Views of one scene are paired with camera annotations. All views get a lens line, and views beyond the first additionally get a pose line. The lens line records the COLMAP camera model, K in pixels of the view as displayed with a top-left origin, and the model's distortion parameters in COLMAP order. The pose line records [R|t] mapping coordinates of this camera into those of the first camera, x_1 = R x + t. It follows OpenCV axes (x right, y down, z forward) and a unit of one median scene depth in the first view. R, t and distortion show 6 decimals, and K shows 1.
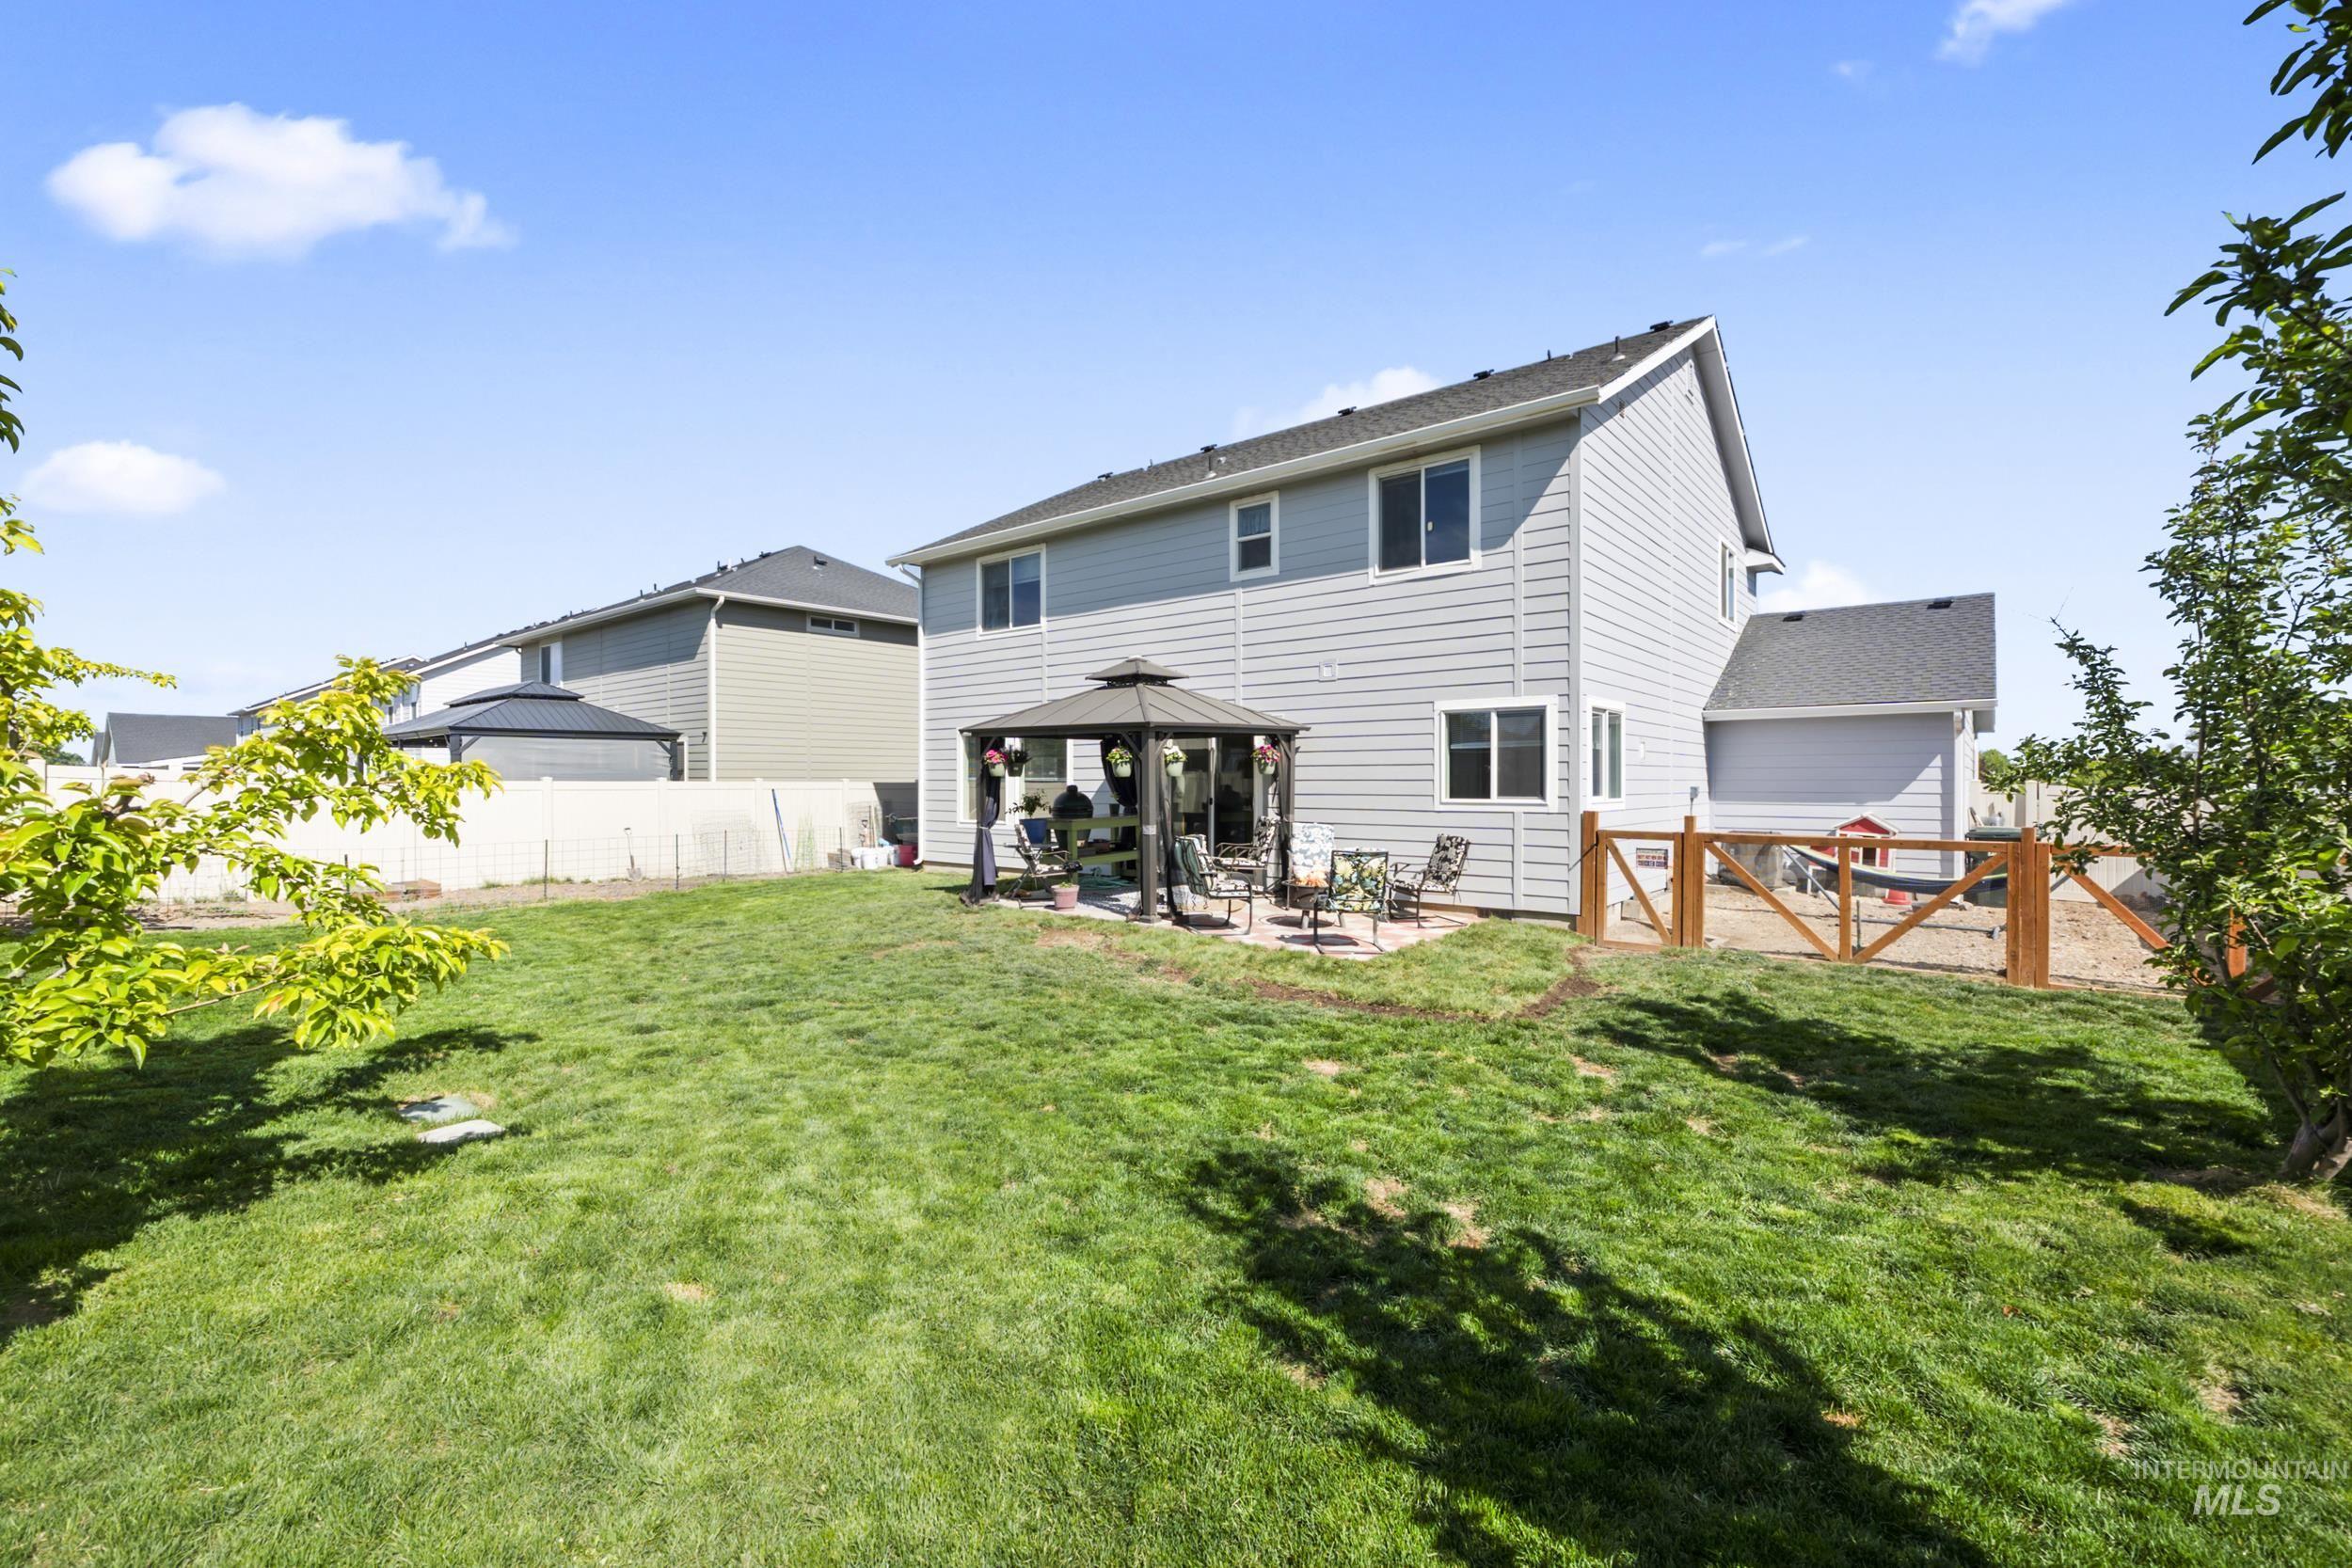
lens RADIAL K [[988.1, 0, 1176.0], [0, 988.1, 784.0], [0, 0, 1]] dist [-0.001276, -0.000201]
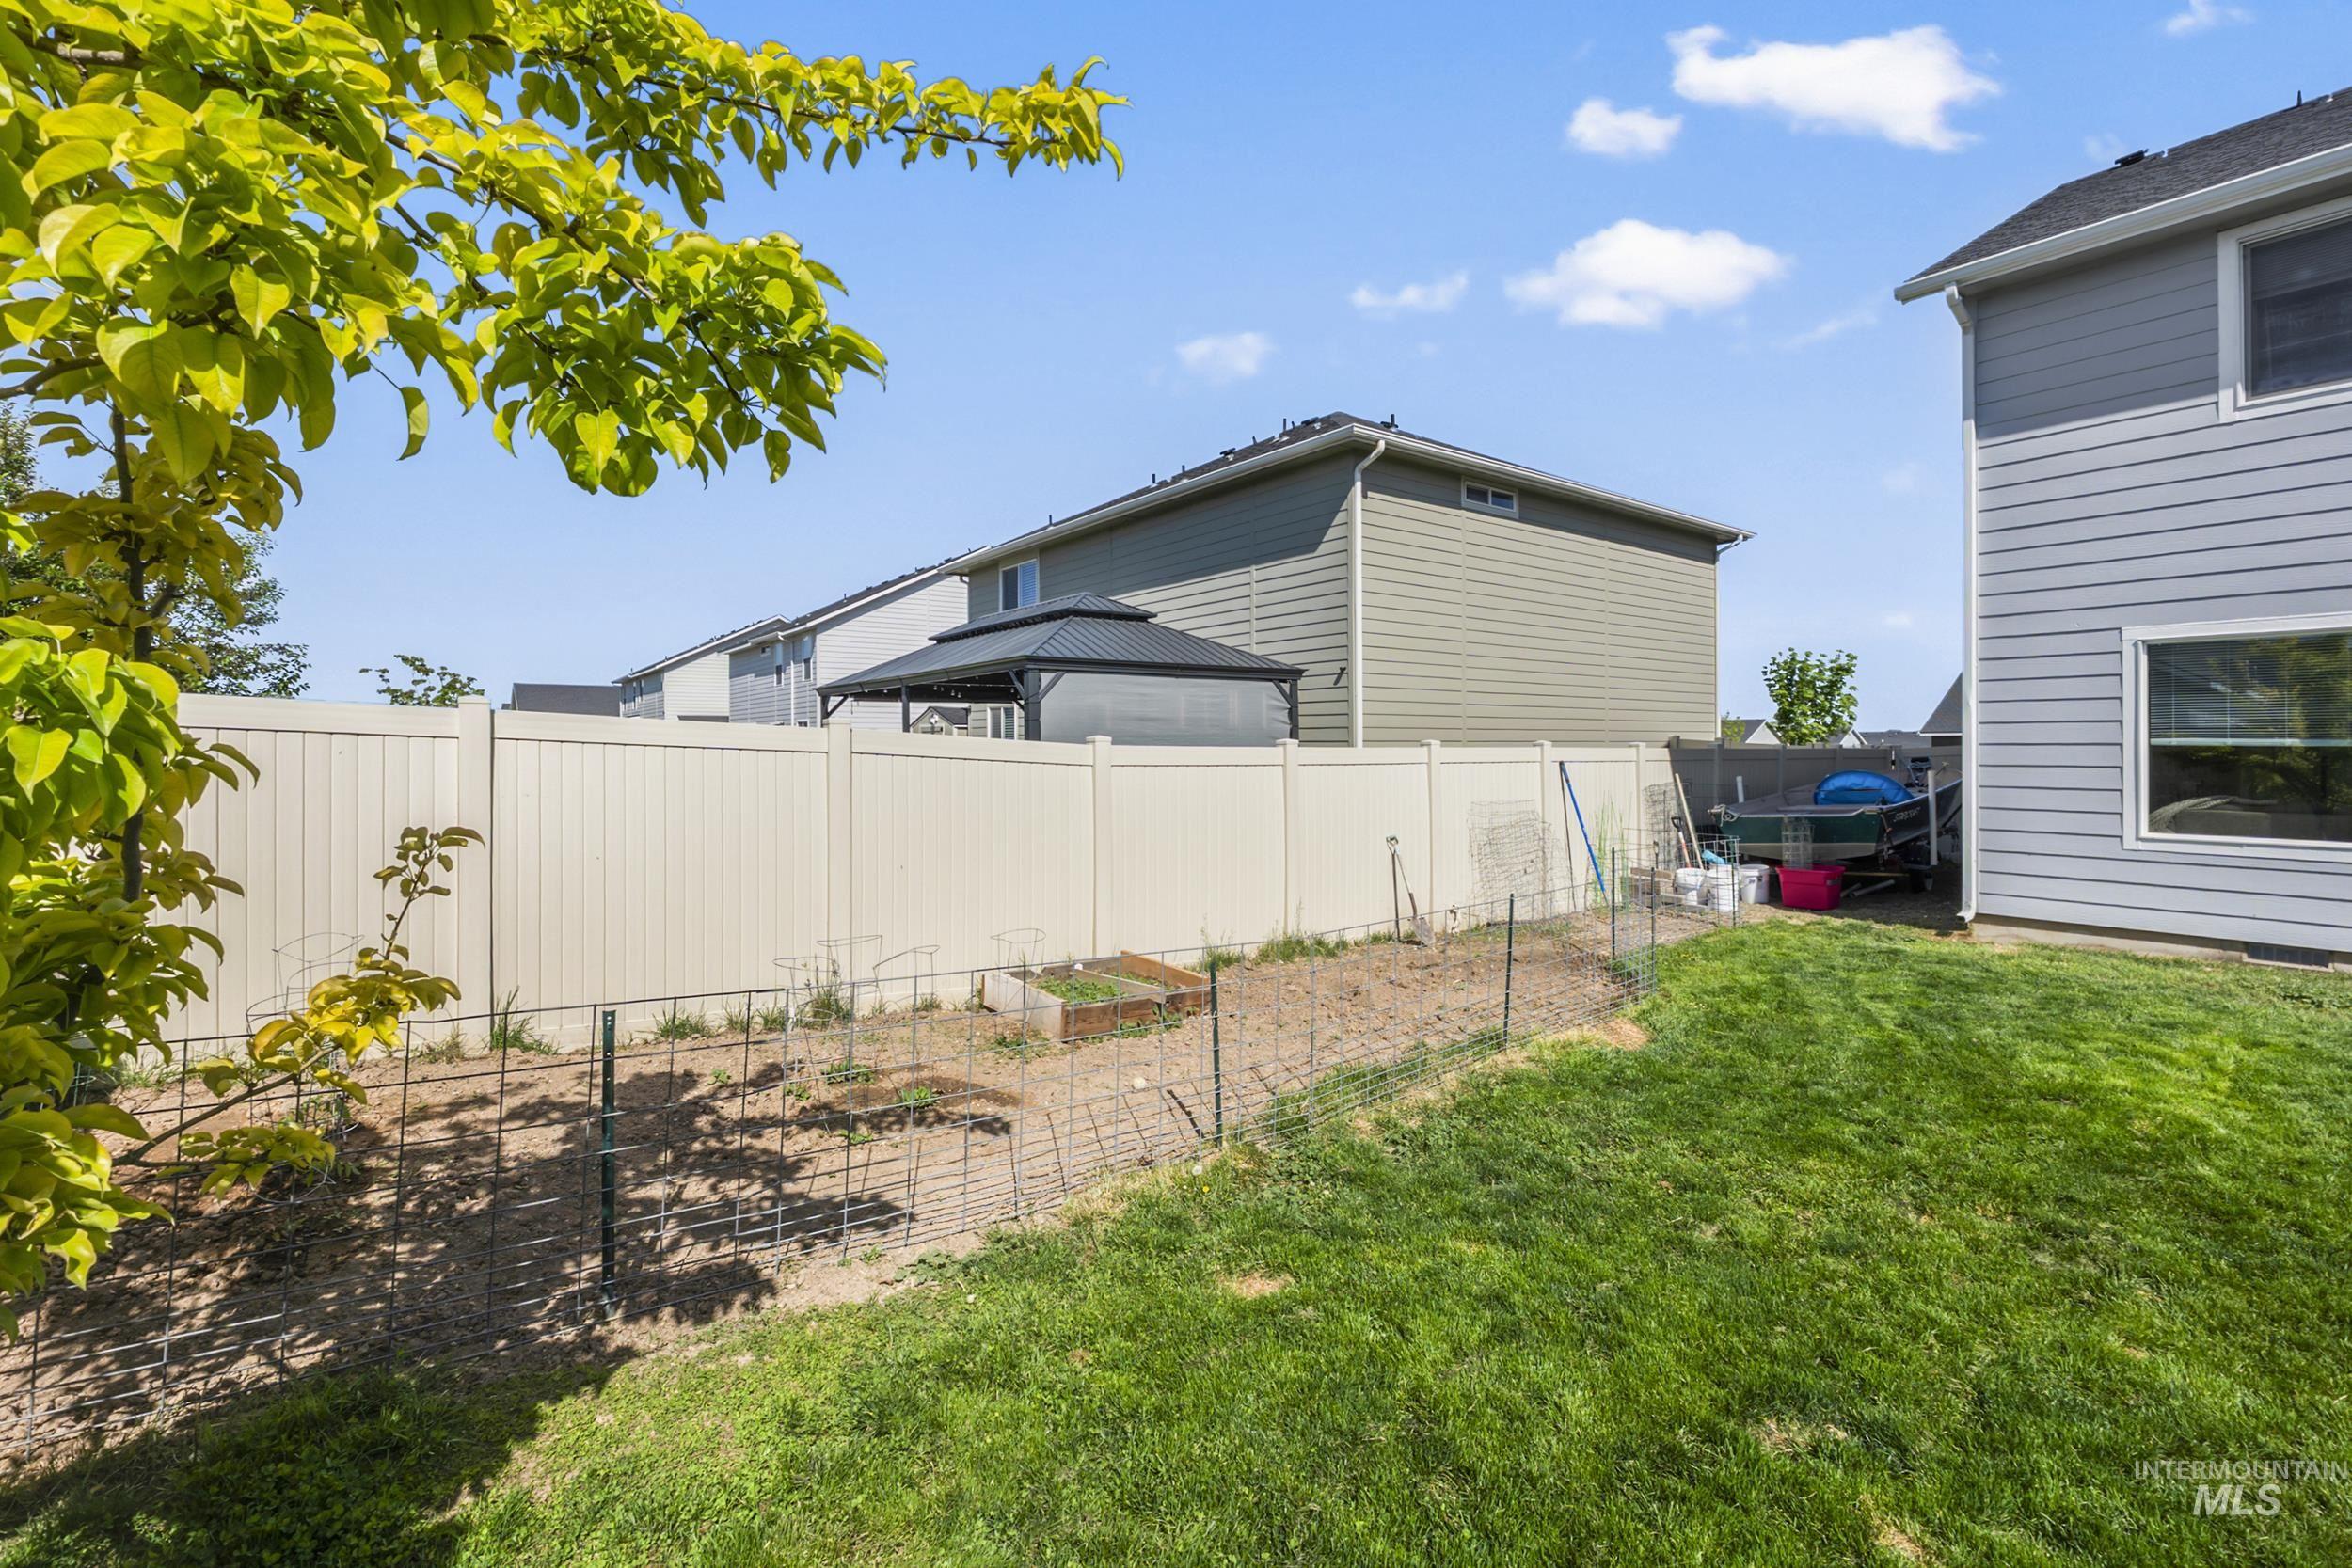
lens RADIAL K [[1014.9, 0, 1165.1], [0, 1014.9, 742.5], [0, 0, 1]] dist [-0.002257, -0.000482]
pose [[0.969154, -0.002817, -0.246439, -0.703213], [0.001427, 0.999982, -0.005818, -0.003277], [0.246451, 0.005286, 0.969141, 0.591165]]
